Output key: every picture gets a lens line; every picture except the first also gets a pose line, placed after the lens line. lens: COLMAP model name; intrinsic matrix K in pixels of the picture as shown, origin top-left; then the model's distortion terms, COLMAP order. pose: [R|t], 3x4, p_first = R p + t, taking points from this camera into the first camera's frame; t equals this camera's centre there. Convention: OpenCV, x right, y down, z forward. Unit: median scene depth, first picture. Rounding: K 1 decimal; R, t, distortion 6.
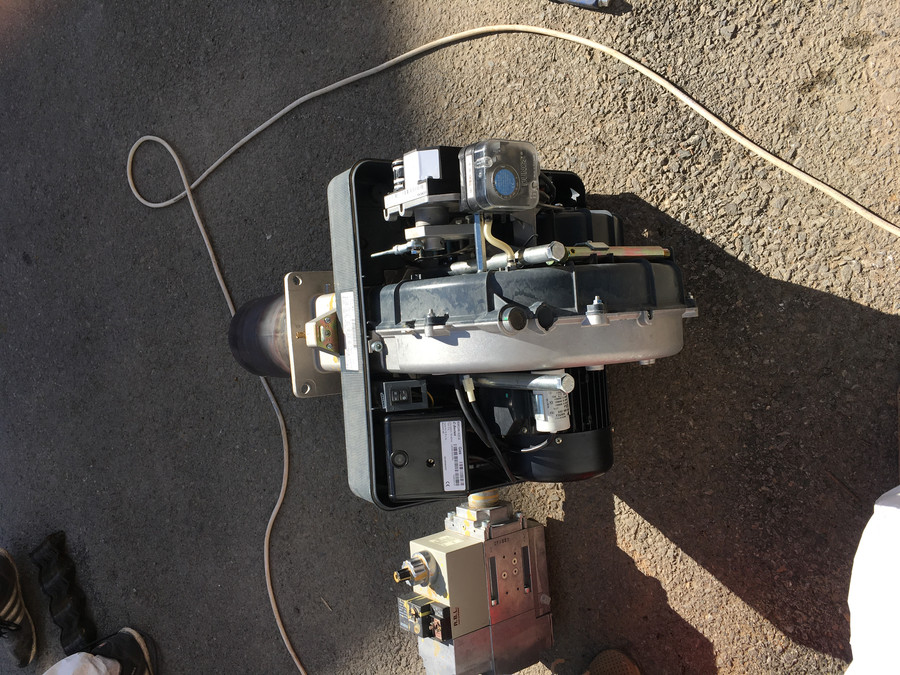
lens RADIAL K [[760.8, 0, 454.0], [0, 760.8, 338.4], [0, 0, 1]] dist [0.086688, -0.126207]
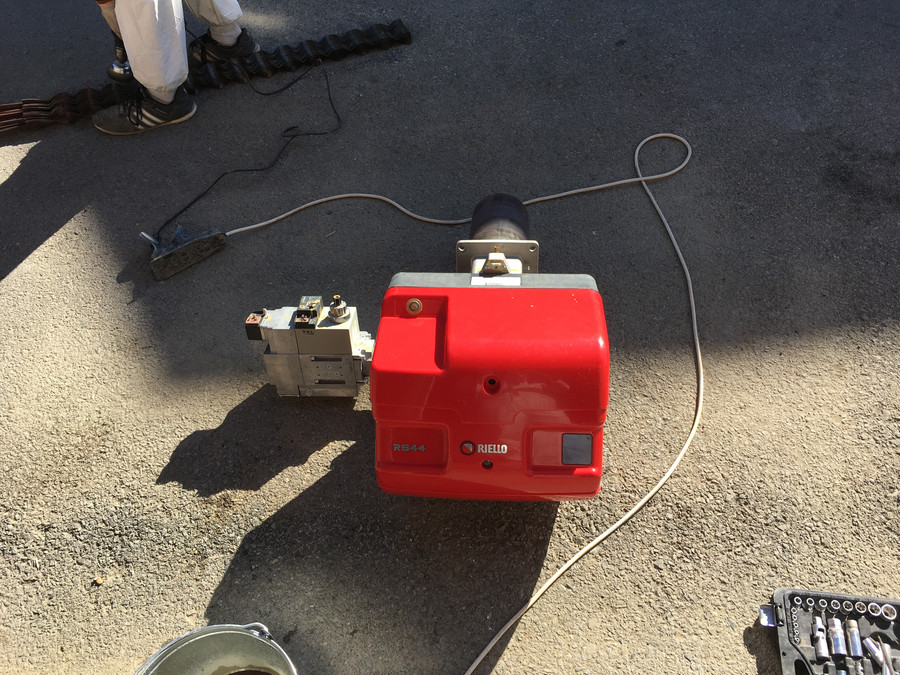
lens RADIAL K [[760.8, 0, 446.9], [0, 760.8, 331.3], [0, 0, 1]] dist [0.086688, -0.126207]
pose [[-0.171817, 0.984687, -0.029503, 0.025271], [-0.979065, -0.167365, 0.115850, -0.090730], [0.109138, 0.048791, 0.992828, -0.553623]]
